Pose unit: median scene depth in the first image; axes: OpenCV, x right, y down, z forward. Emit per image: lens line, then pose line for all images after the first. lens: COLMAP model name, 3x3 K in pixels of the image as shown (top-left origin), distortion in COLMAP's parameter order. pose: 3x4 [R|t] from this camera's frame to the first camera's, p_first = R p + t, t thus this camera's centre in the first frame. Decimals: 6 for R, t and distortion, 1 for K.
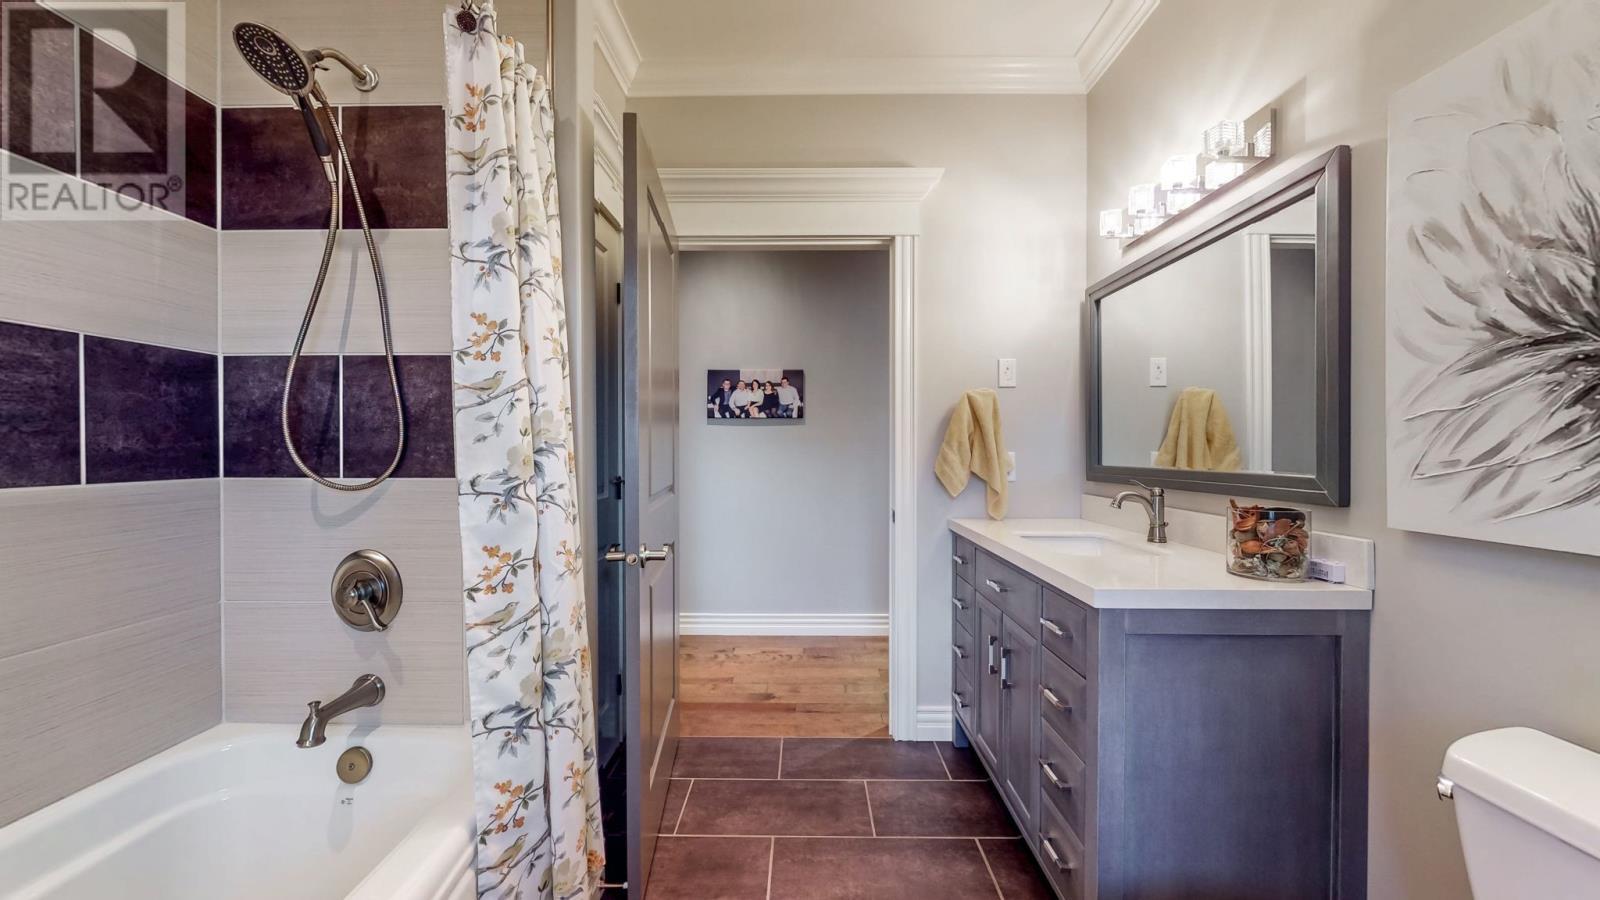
lens RADIAL K [[587.1, 0, 800.0], [0, 587.1, 450.0], [0, 0, 1]] dist [0.000251, 0.000260]
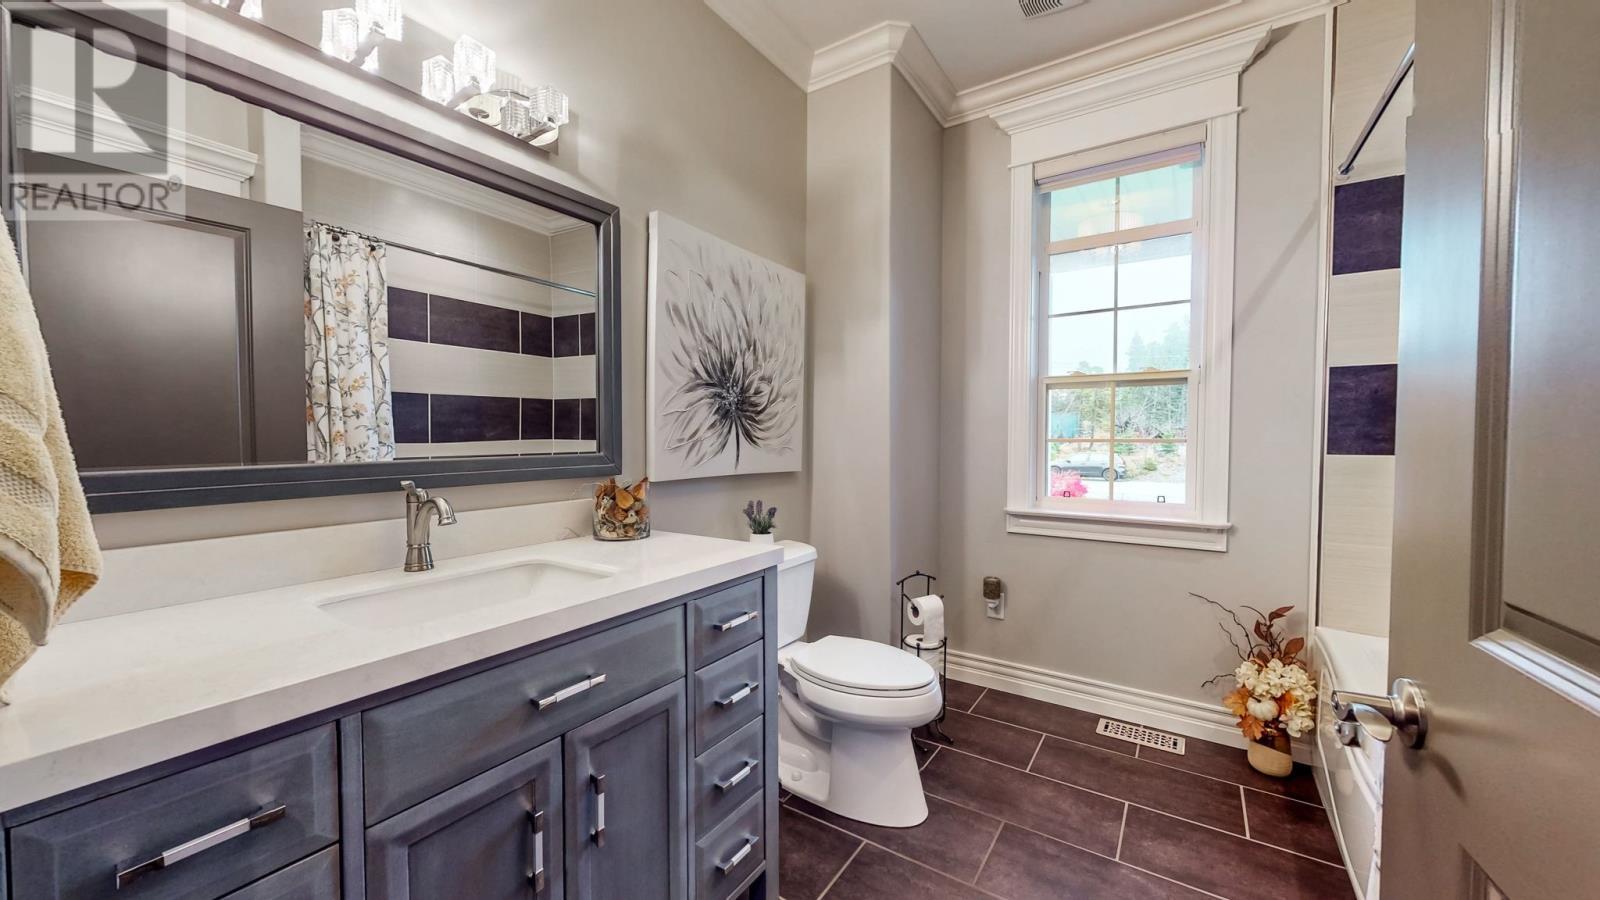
lens RADIAL K [[587.1, 0, 800.0], [0, 587.1, 450.0], [0, 0, 1]] dist [0.000251, 0.000260]
pose [[-0.838383, -0.012049, 0.544949, -0.232547], [0.003195, 0.999630, 0.027018, 0.005430], [-0.545073, 0.024392, -0.838034, 2.533608]]
